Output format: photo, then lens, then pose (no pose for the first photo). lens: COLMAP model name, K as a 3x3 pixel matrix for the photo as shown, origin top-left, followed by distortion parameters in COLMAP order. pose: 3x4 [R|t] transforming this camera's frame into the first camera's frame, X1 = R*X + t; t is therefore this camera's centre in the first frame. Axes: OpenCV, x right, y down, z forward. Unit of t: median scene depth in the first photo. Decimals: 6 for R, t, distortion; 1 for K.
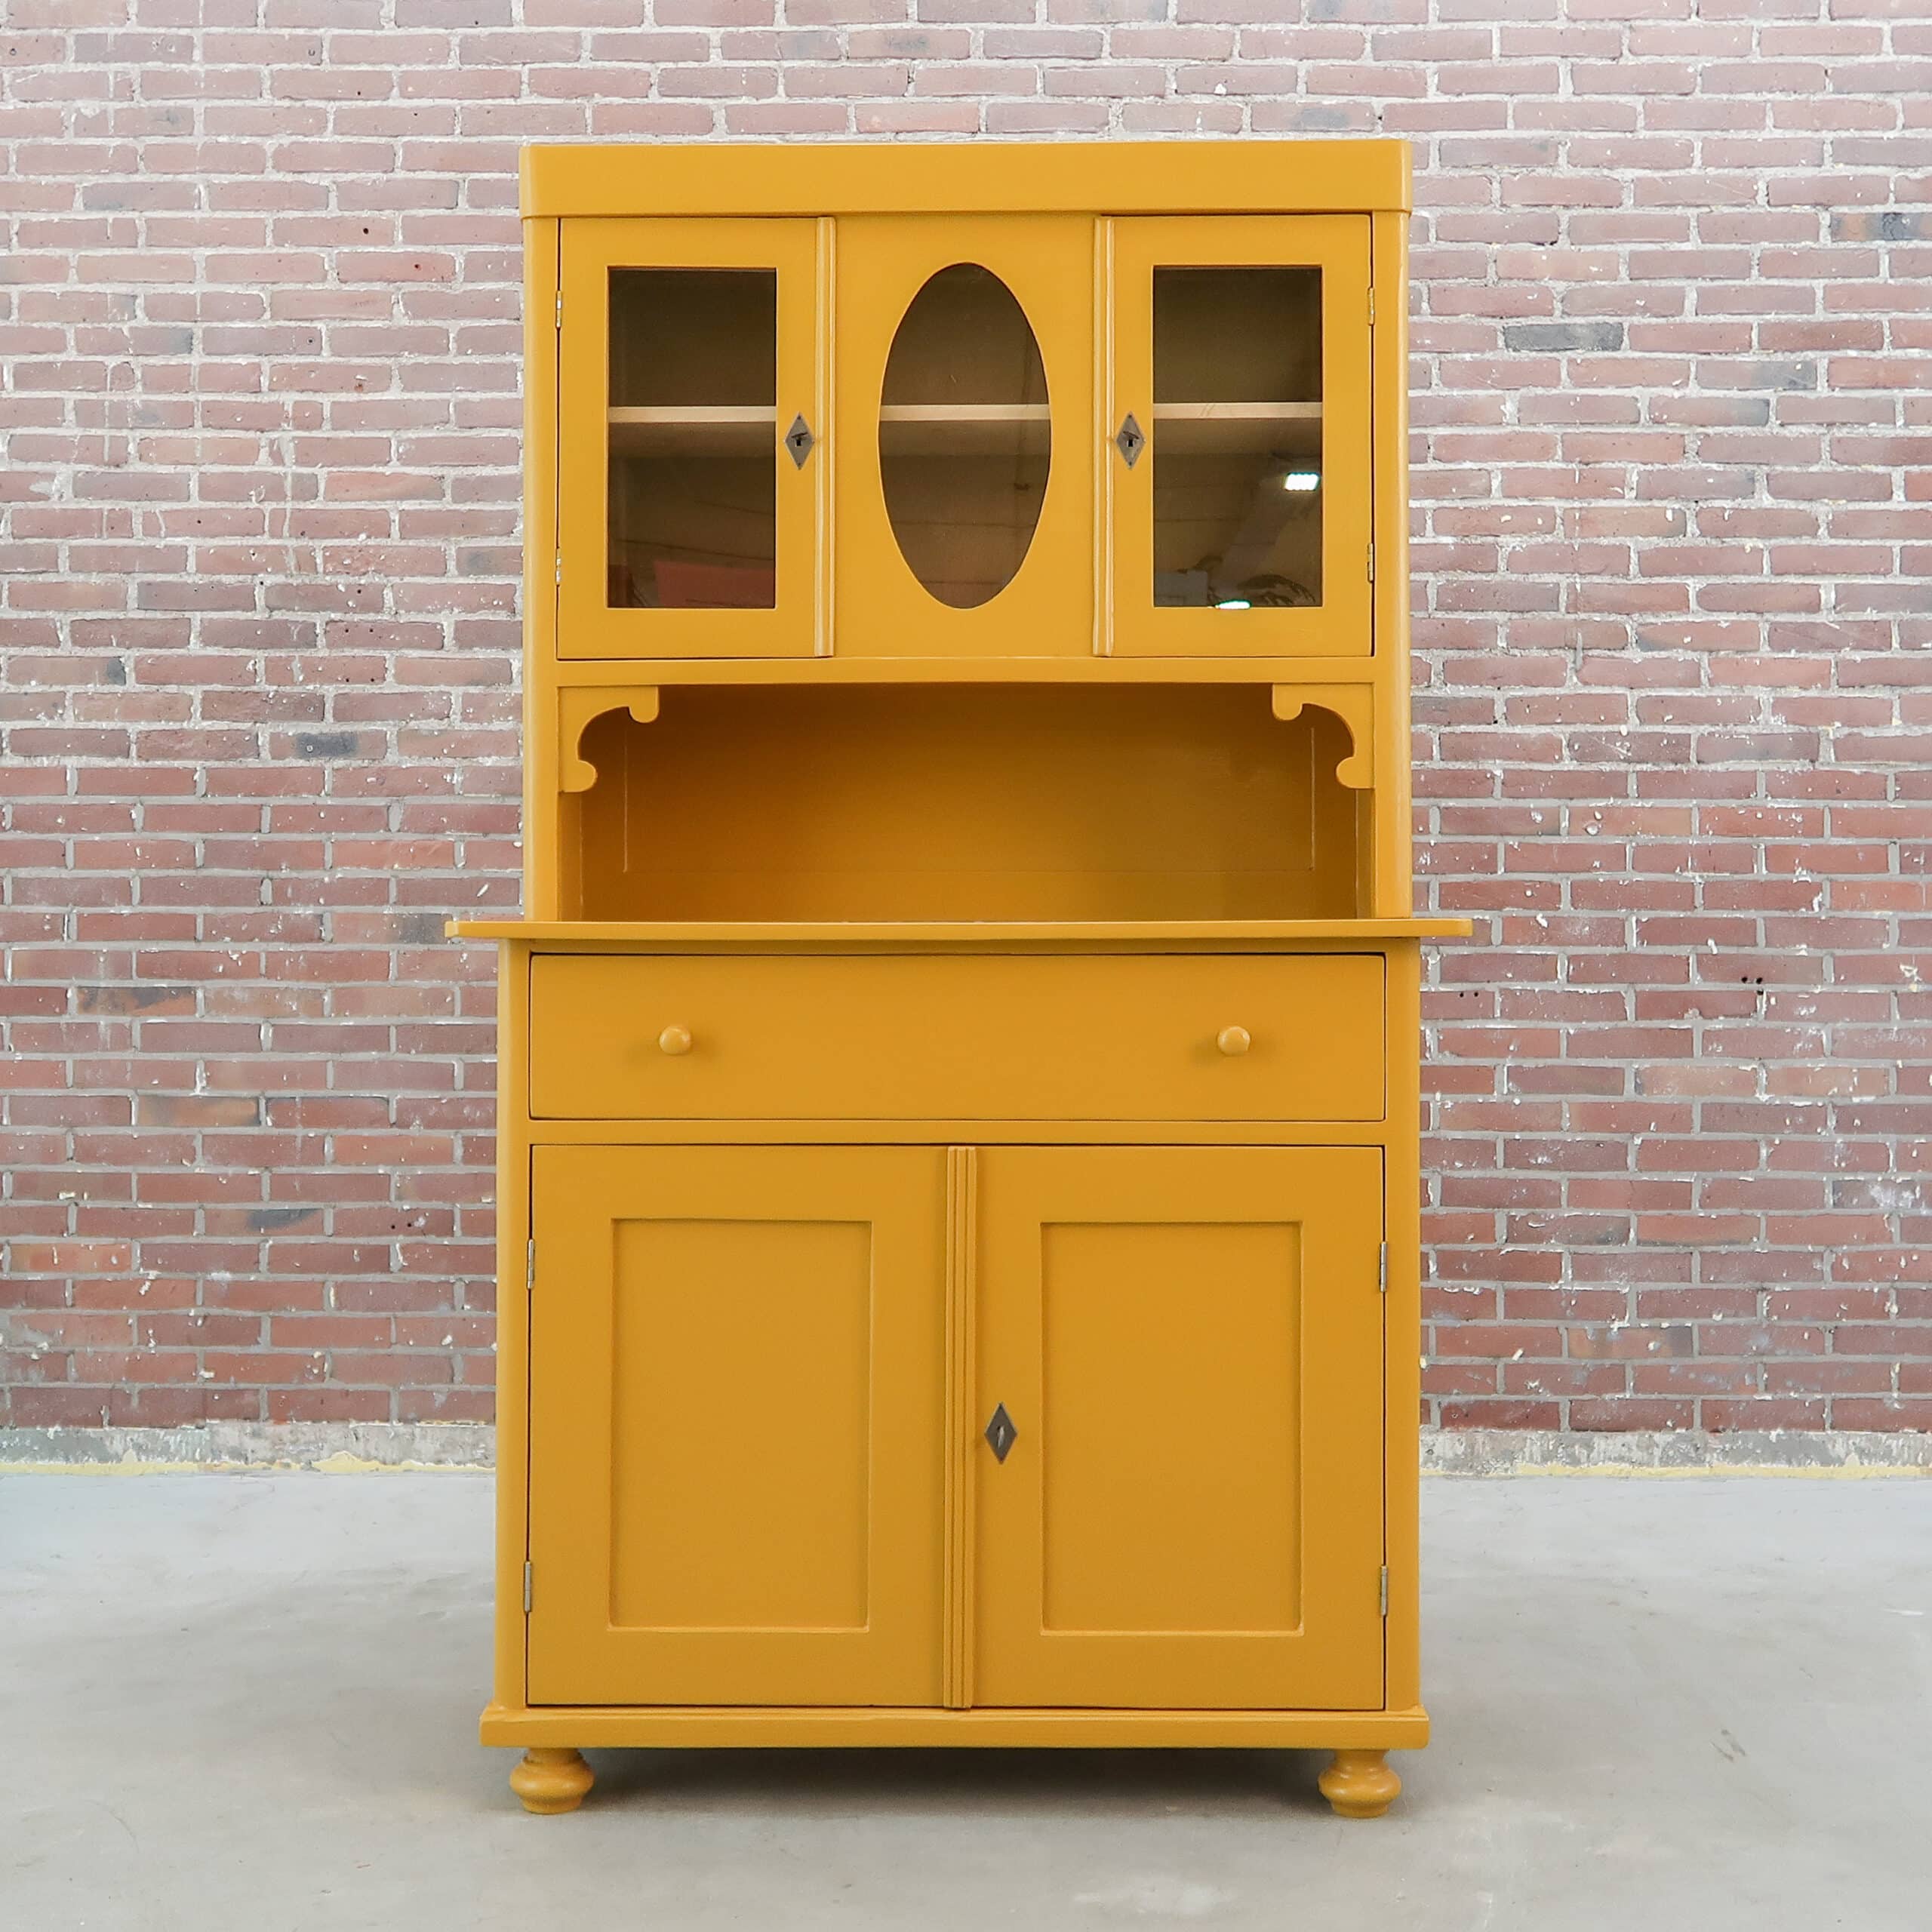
lens RADIAL K [[2952.2, 0, 962.2], [0, 2952.2, 811.1], [0, 0, 1]] dist [-0.016543, 0.018581]
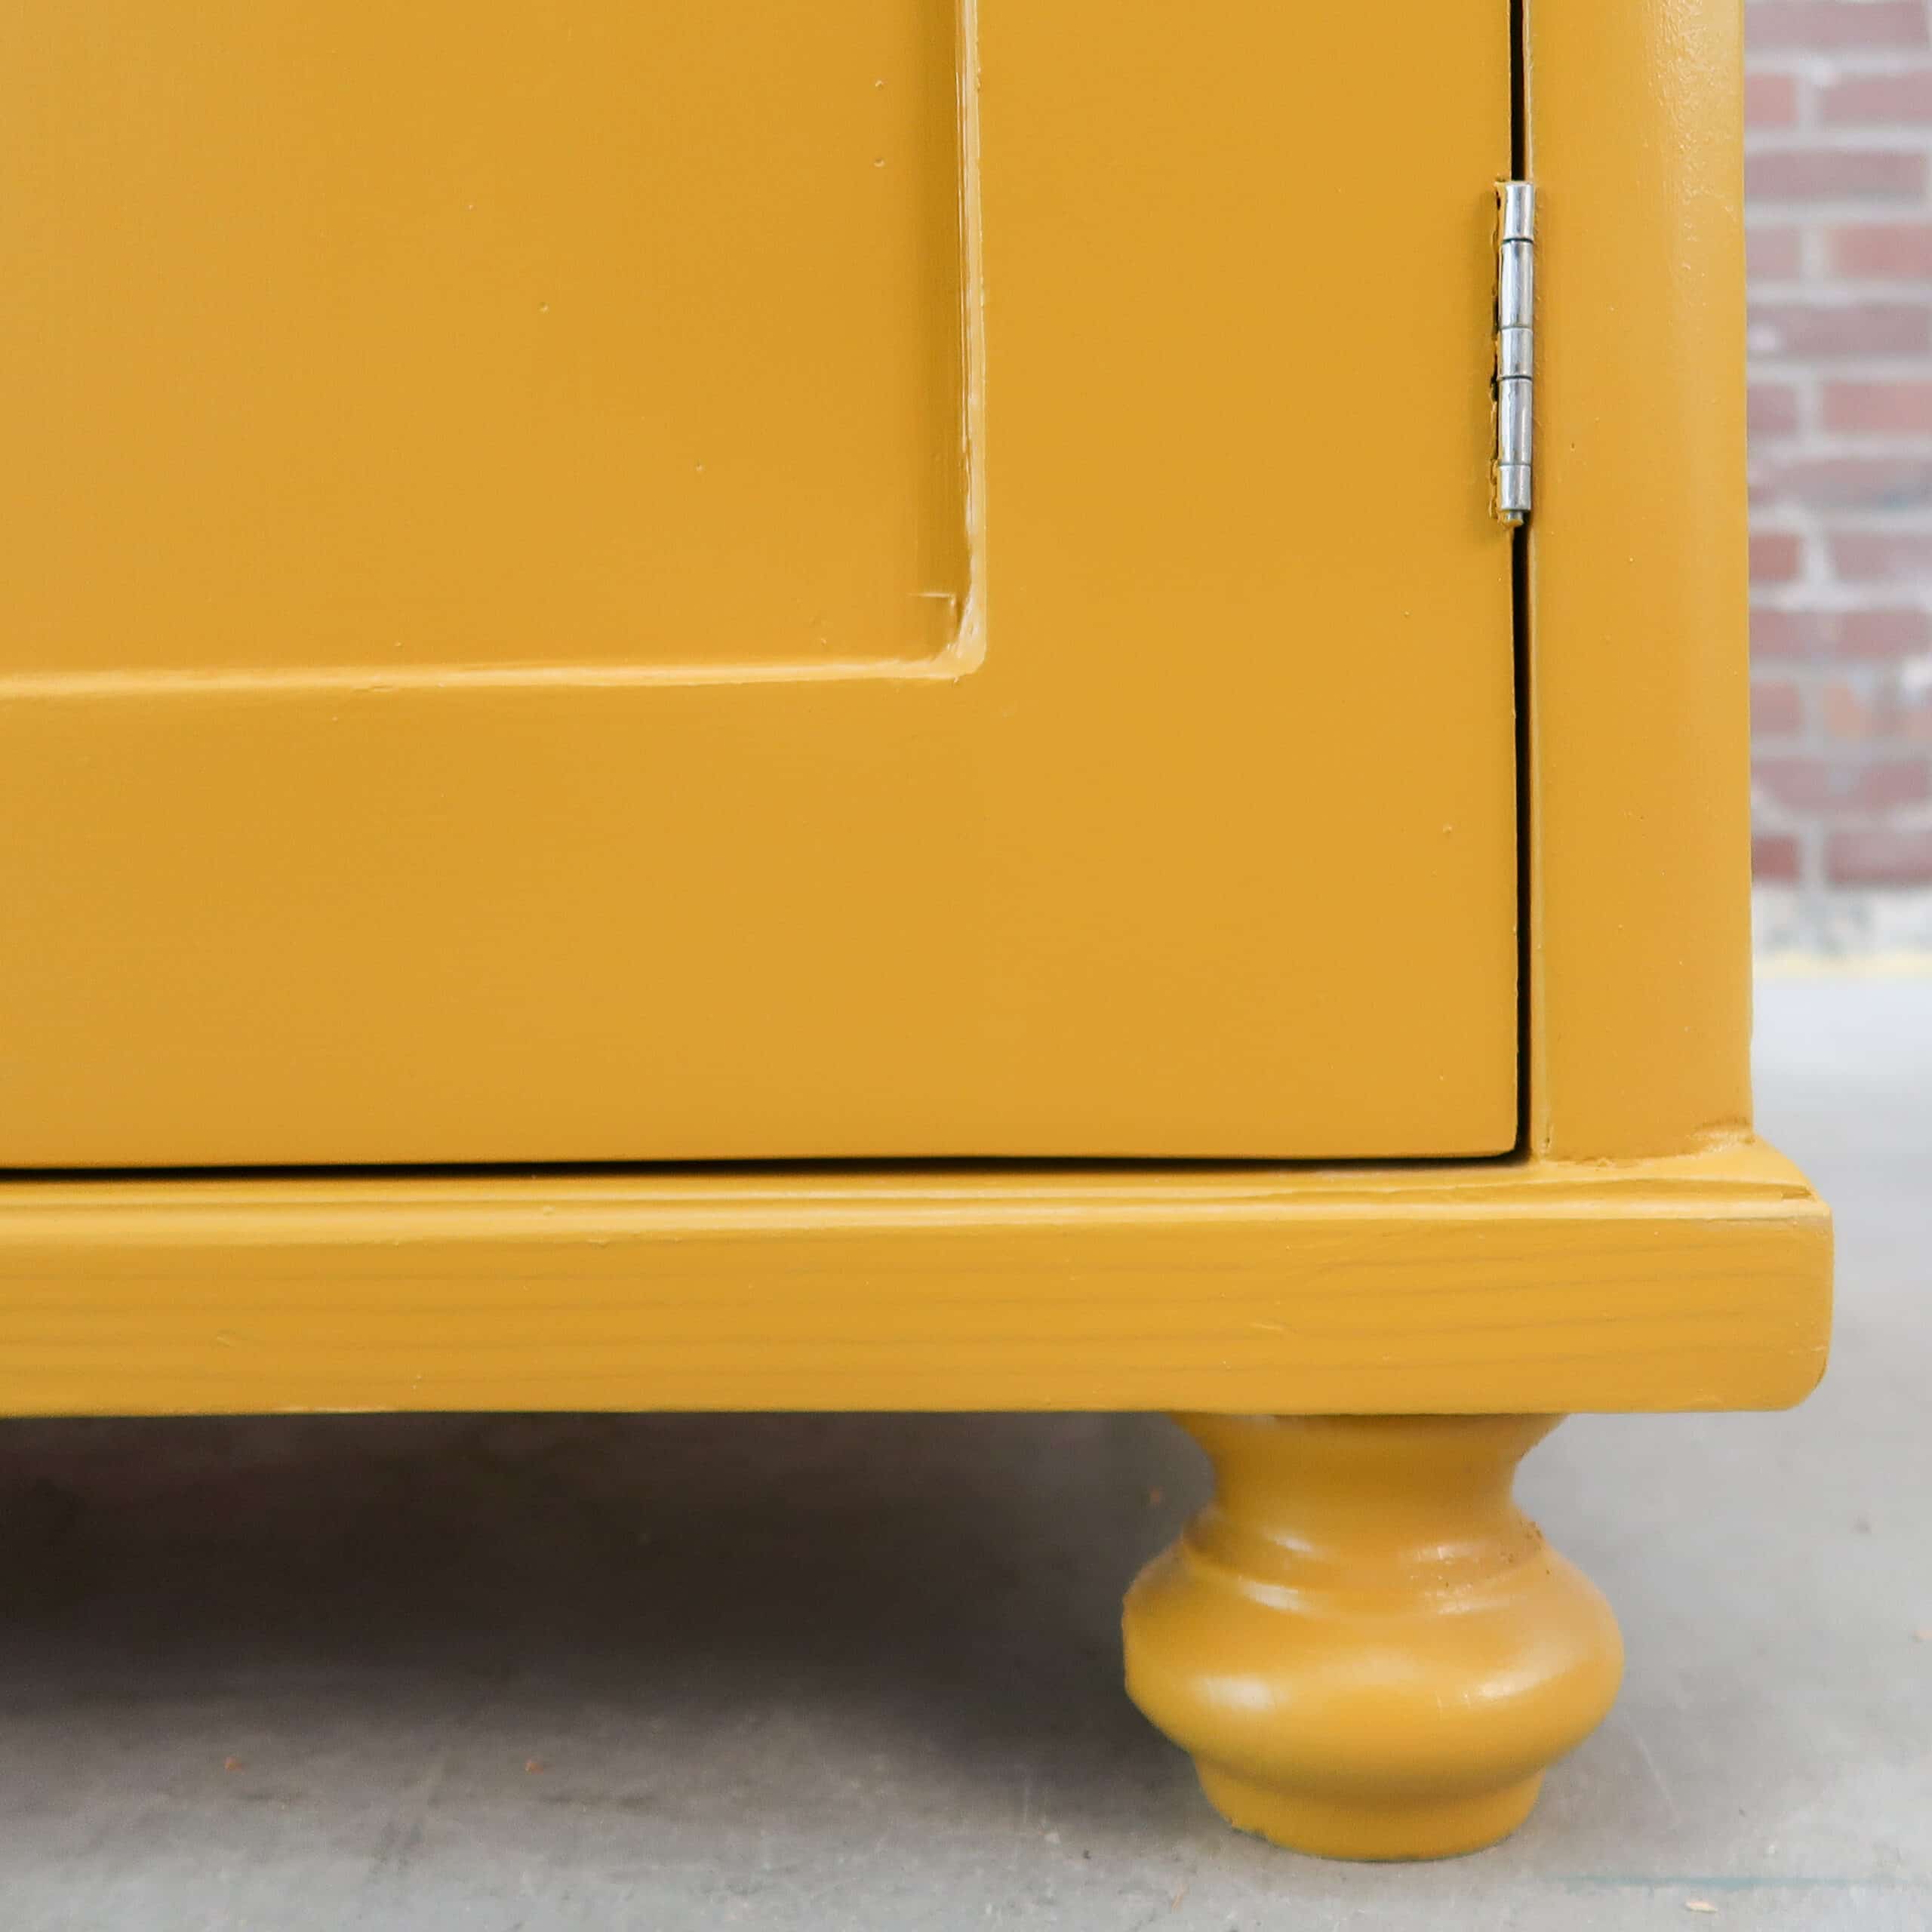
lens RADIAL K [[2952.2, 0, 962.2], [0, 2952.2, 811.1], [0, 0, 1]] dist [-0.016543, 0.018581]
pose [[0.999817, -0.013627, -0.013416, 0.115943], [0.014371, 0.998267, 0.057067, 0.276196], [0.012615, -0.057250, 0.998280, 0.844229]]
